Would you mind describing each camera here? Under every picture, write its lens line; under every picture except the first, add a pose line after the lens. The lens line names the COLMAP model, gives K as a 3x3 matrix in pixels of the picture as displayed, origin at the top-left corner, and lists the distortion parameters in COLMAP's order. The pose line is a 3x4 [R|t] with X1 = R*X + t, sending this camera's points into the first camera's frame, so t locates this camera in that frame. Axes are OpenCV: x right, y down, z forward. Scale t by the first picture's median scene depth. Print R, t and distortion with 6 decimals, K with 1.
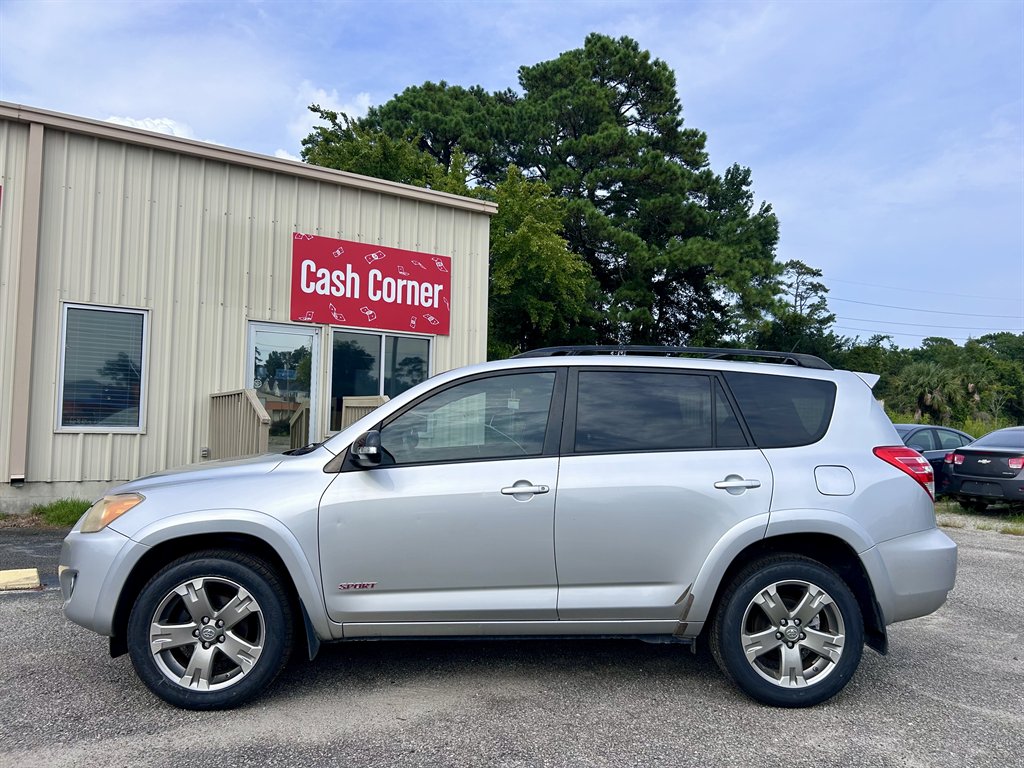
lens RADIAL K [[744.7, 0, 515.0], [0, 744.7, 396.0], [0, 0, 1]] dist [0.045236, -0.061733]
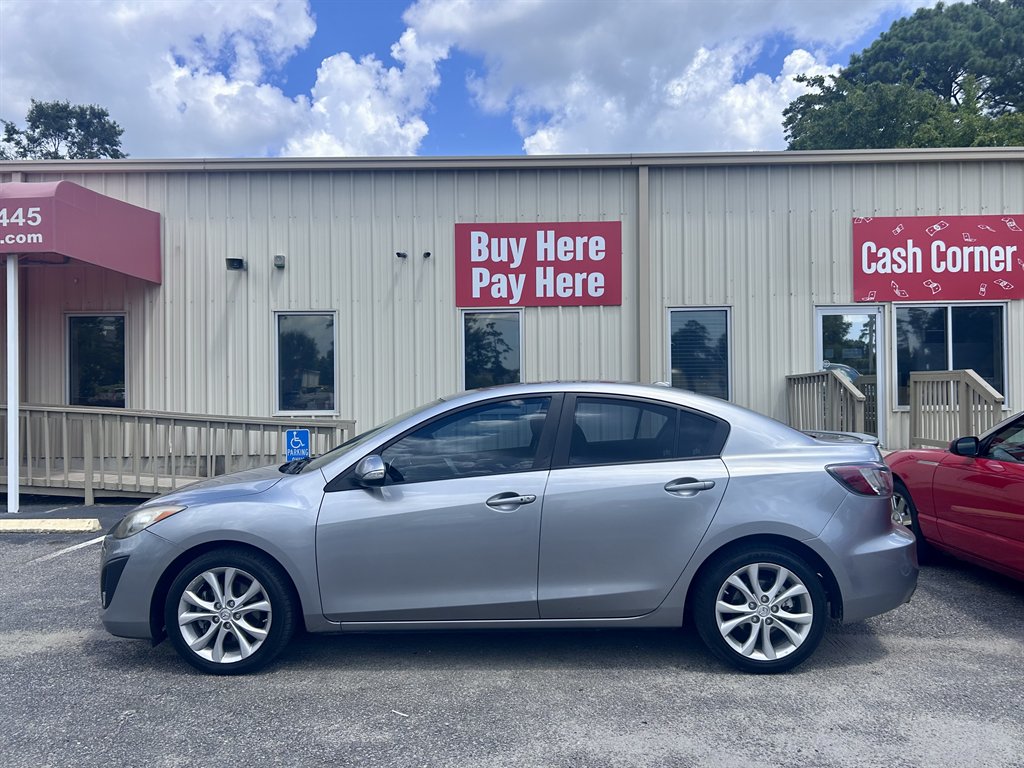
lens RADIAL K [[766.7, 0, 512.0], [0, 766.7, 384.0], [0, 0, 1]] dist [0.055791, -0.055192]
pose [[0.838390, -0.040264, -0.543582, -0.110481], [0.052413, 0.998602, 0.006870, -0.017704], [0.542545, -0.034251, 0.839328, -0.168844]]
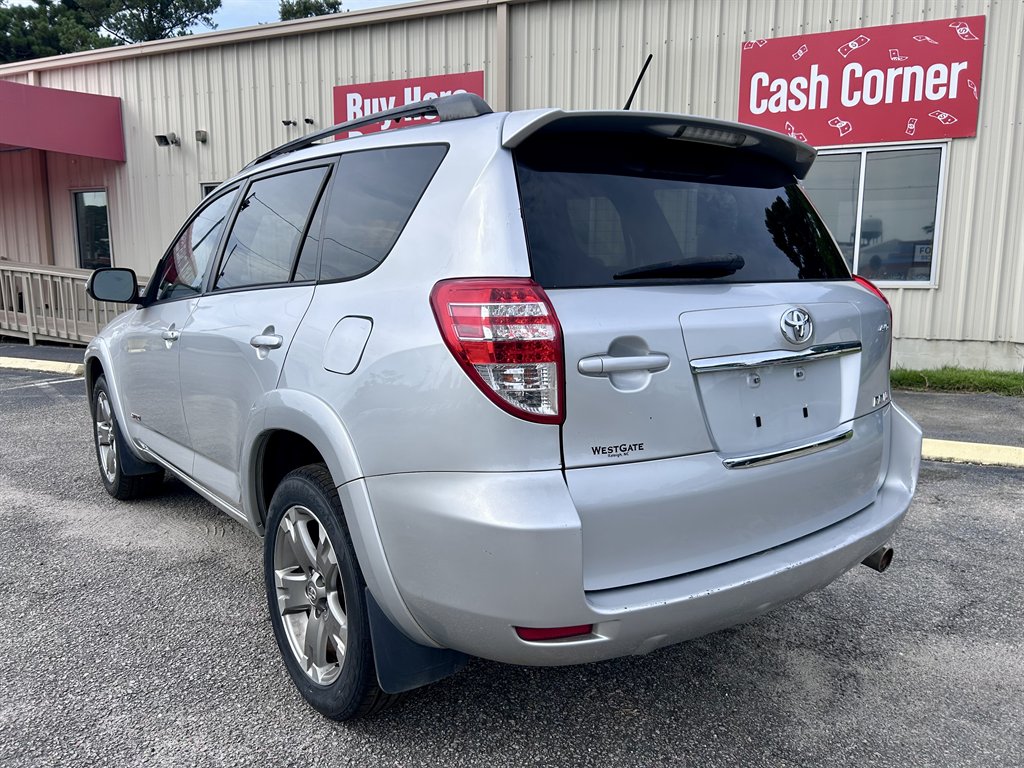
lens RADIAL K [[766.7, 0, 512.0], [0, 766.7, 384.0], [0, 0, 1]] dist [0.055791, -0.055192]
pose [[0.566038, 0.098594, -0.818462, 0.294344], [0.043272, 0.987900, 0.148931, 0.018993], [0.823243, -0.119717, 0.554923, 0.245352]]
